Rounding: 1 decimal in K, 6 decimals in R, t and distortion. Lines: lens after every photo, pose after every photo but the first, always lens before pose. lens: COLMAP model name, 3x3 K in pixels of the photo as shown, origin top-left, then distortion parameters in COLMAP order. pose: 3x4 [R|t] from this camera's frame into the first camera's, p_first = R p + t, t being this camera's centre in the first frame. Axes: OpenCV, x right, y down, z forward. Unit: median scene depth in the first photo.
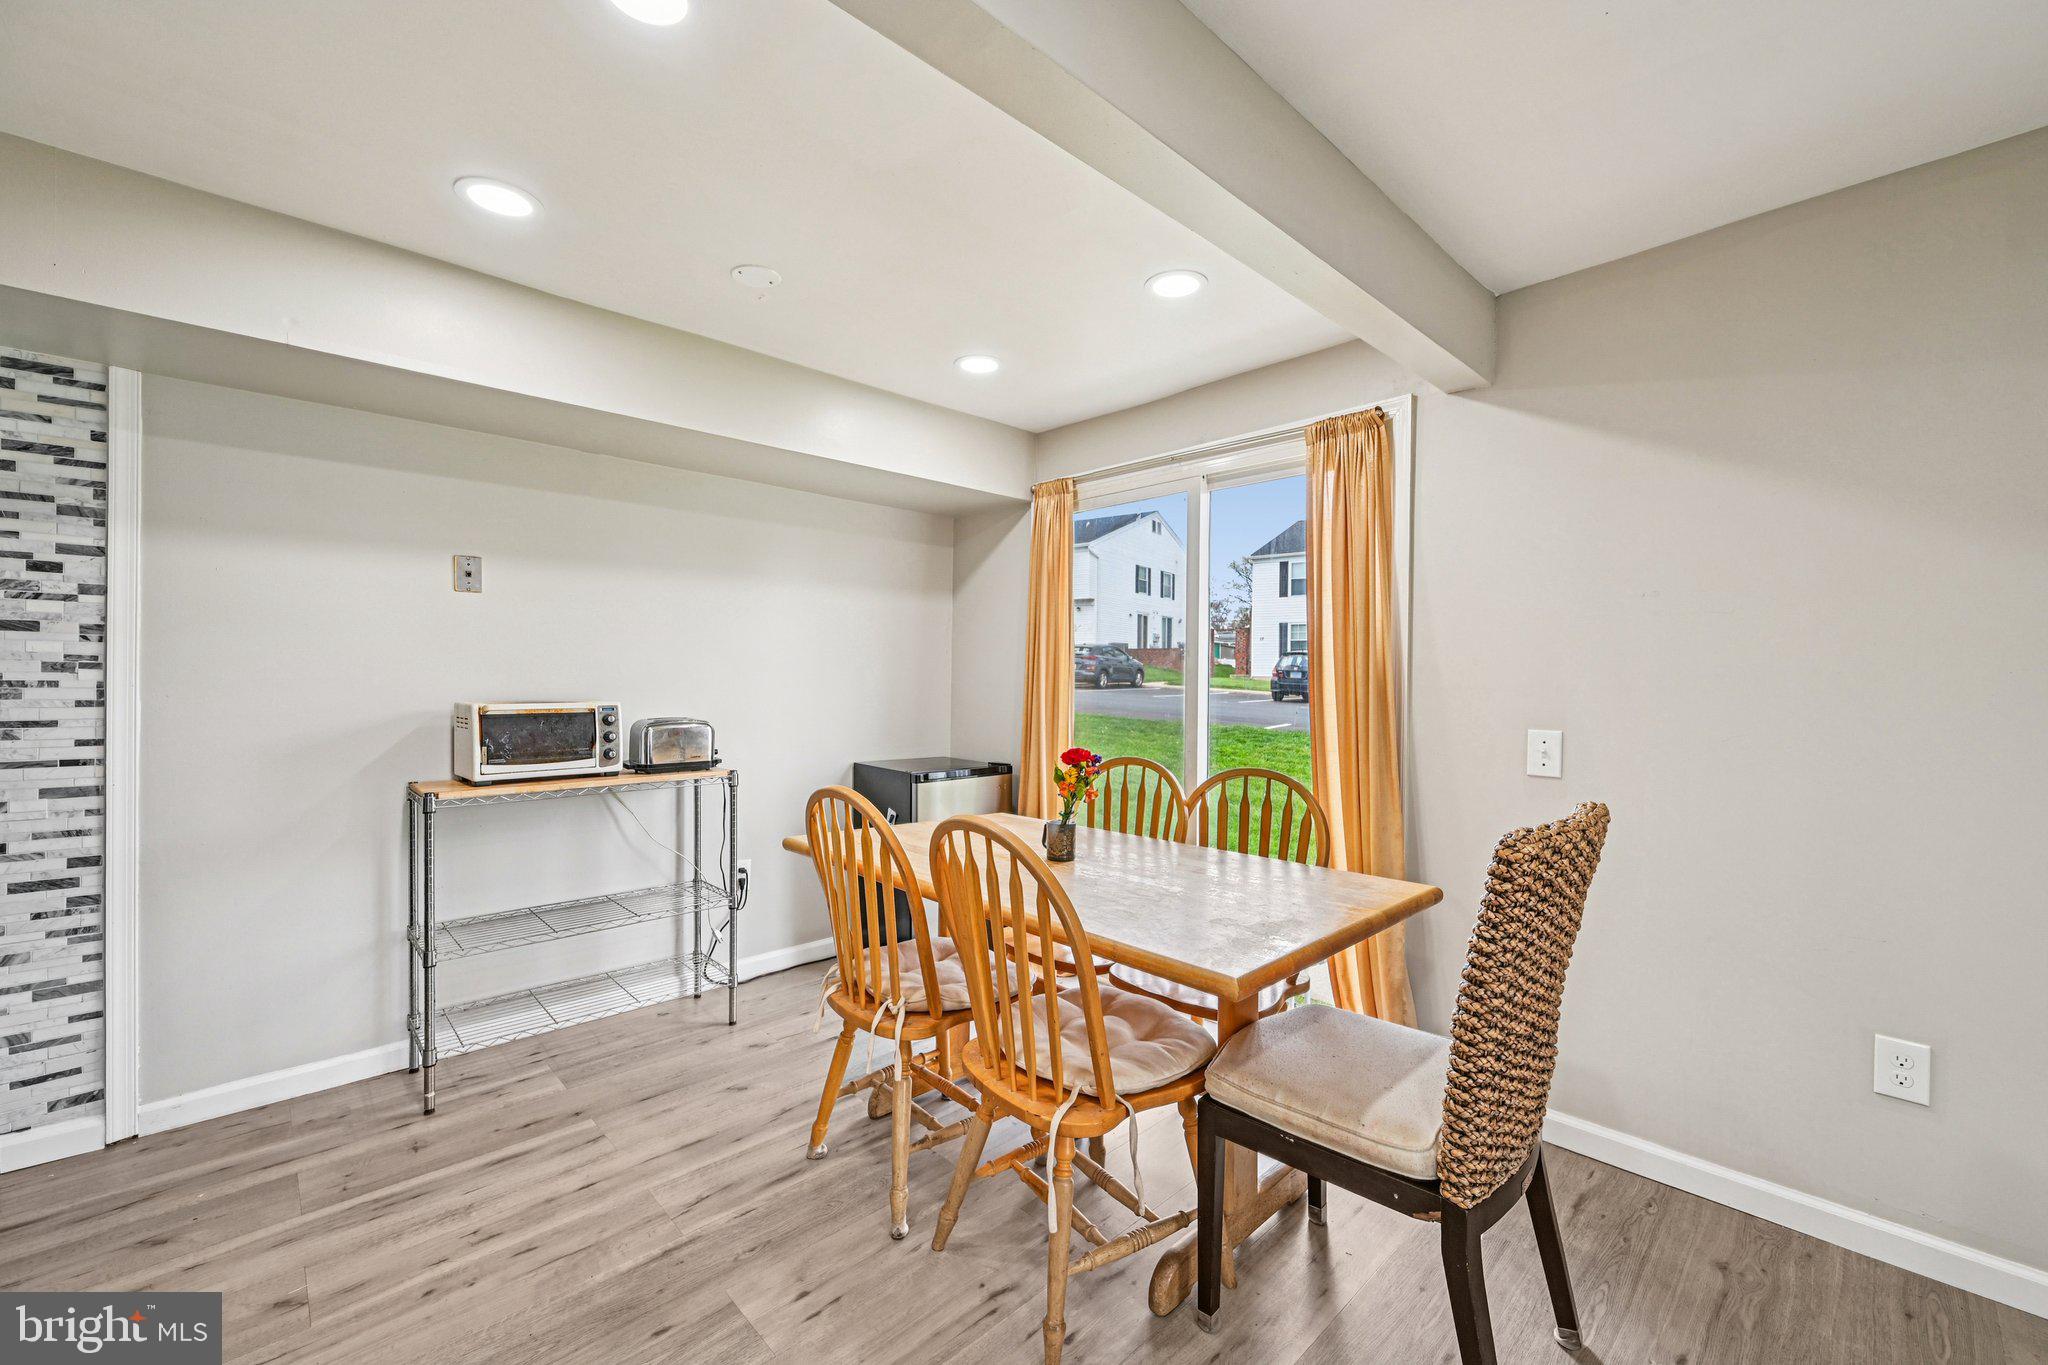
lens RADIAL K [[831.2, 0, 1034.0], [0, 831.2, 672.4], [0, 0, 1]] dist [0.000665, 0.000048]
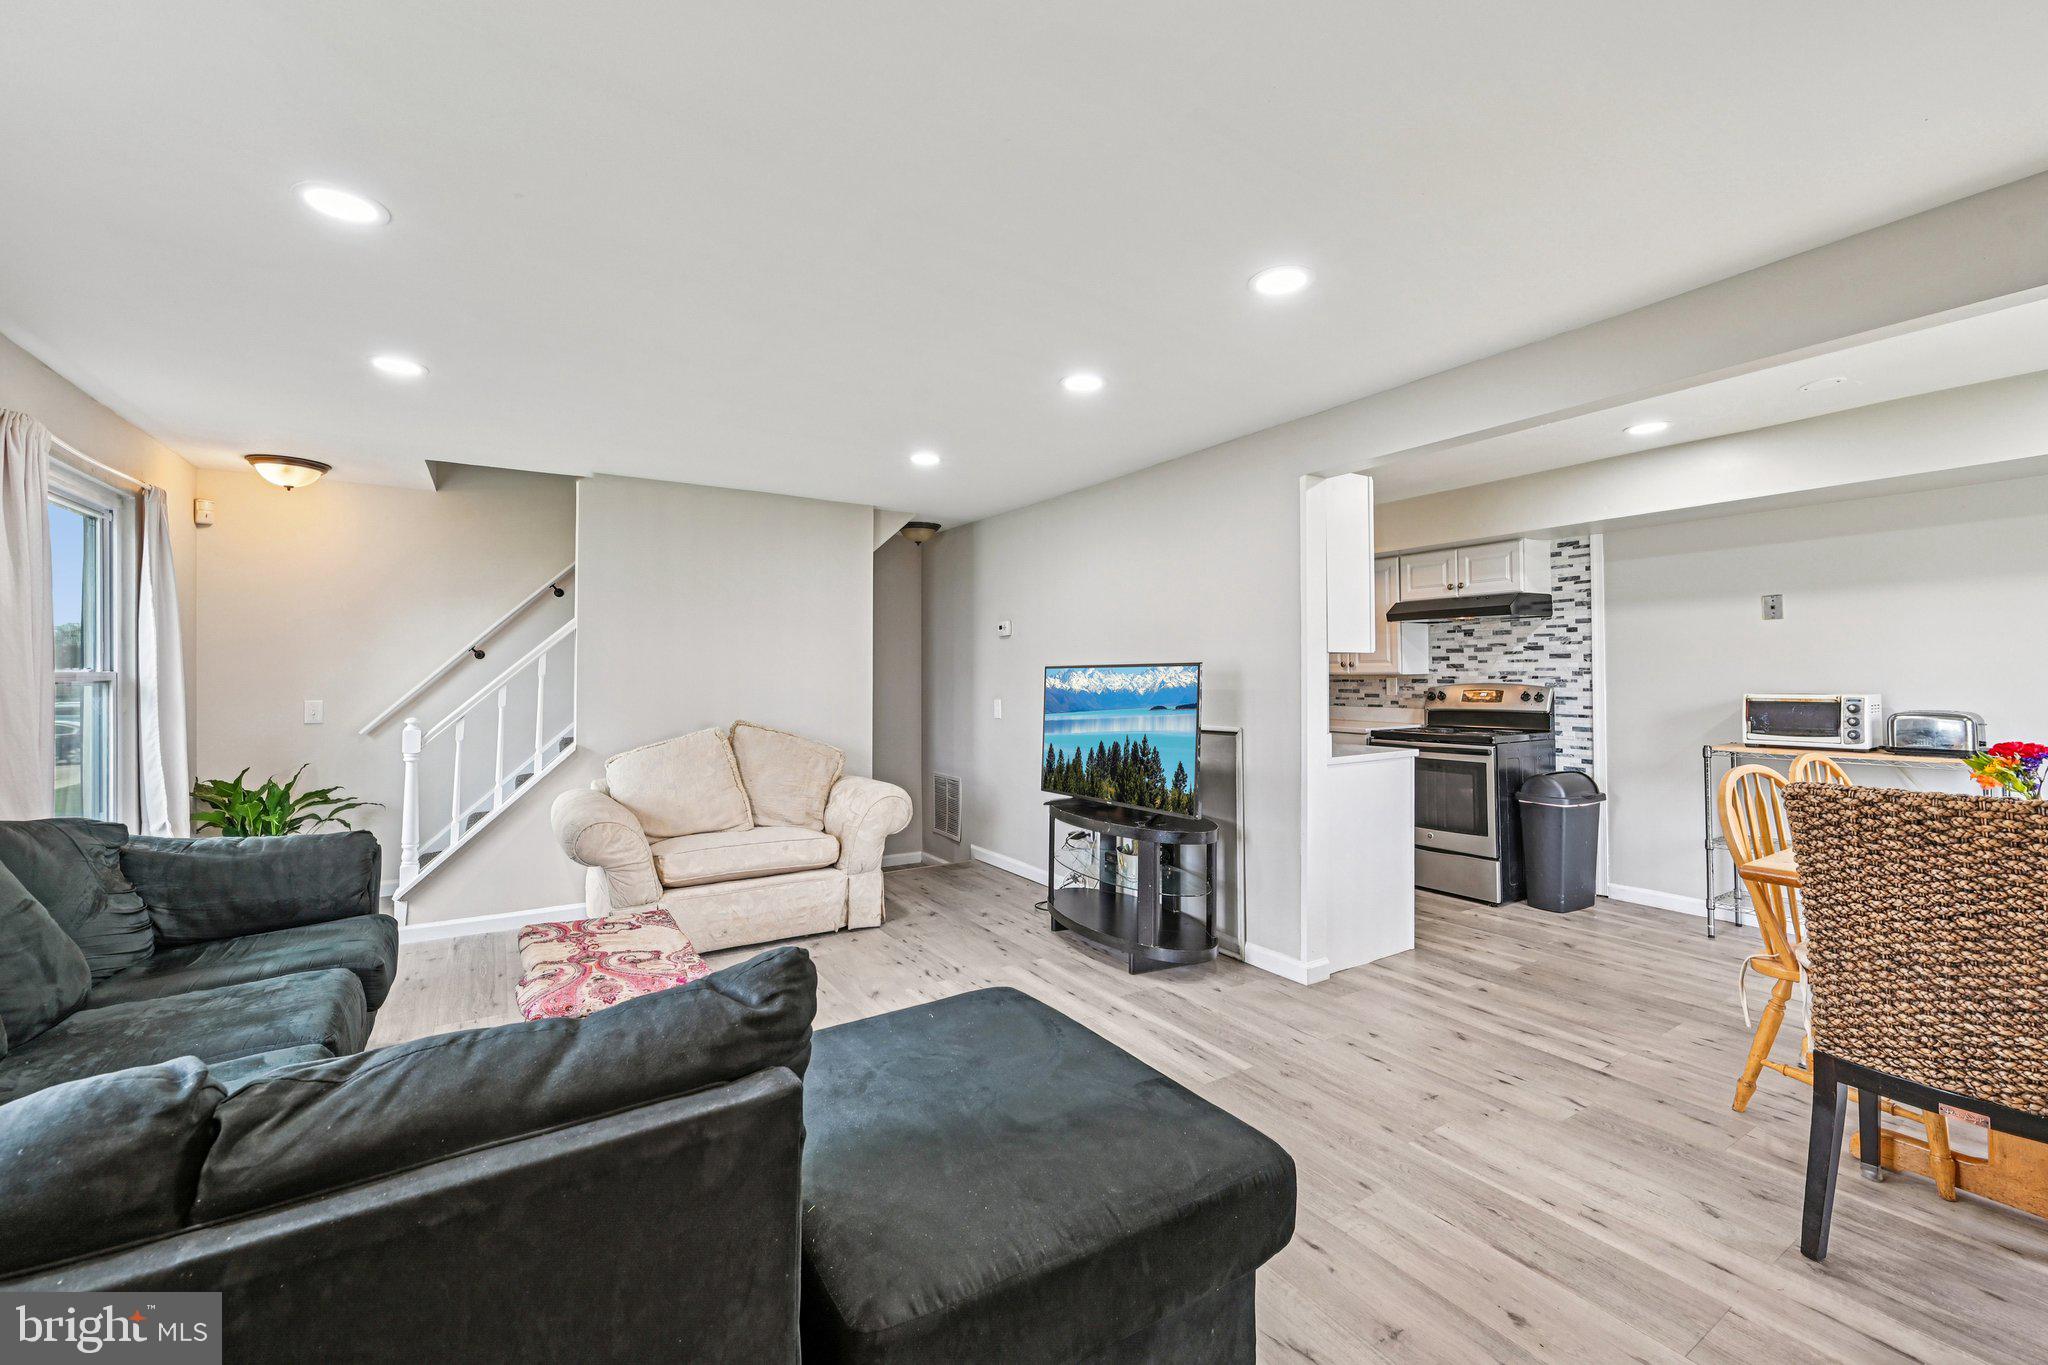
lens RADIAL K [[831.2, 0, 1034.0], [0, 831.2, 672.4], [0, 0, 1]] dist [0.000665, 0.000048]
pose [[-0.192942, -0.007608, -0.981181, 1.317183], [0.015413, 0.999823, -0.010784, -0.007777], [0.981089, -0.017203, -0.192791, -0.014801]]
